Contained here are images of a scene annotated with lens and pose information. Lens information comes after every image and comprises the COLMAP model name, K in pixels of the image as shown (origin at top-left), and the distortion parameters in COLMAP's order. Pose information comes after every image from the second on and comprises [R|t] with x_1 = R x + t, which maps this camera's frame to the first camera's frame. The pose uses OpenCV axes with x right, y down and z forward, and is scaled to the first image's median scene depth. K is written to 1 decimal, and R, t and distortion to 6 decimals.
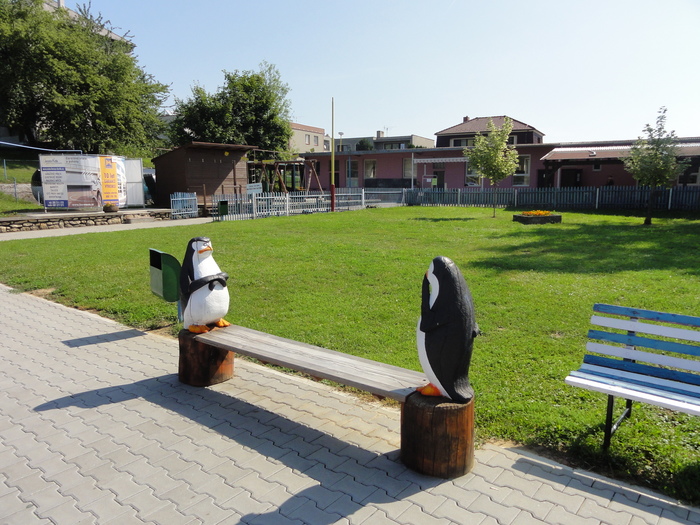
lens RADIAL K [[514.1, 0, 349.5], [0, 514.1, 264.5], [0, 0, 1]] dist [-0.009974, -0.003268]
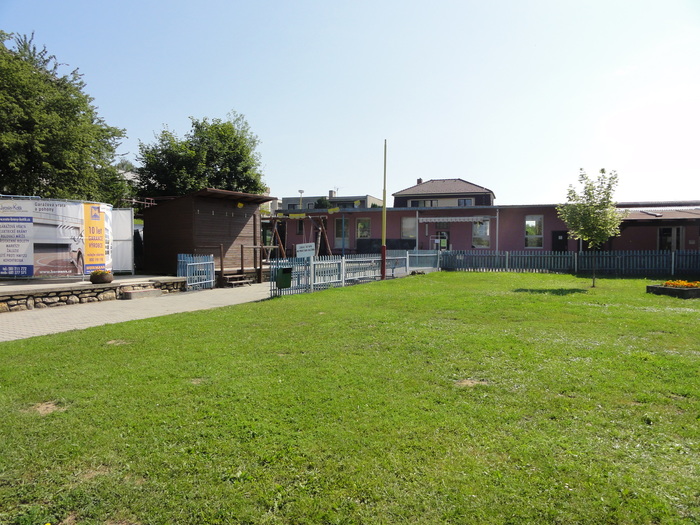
lens RADIAL K [[500.2, 0, 350.7], [0, 500.2, 259.7], [0, 0, 1]] dist [-0.012706, -0.005242]
pose [[0.985735, 0.003768, 0.168264, -0.144230], [0.017010, 0.992400, -0.121871, -0.026693], [-0.167444, 0.122994, 0.978179, 0.167753]]
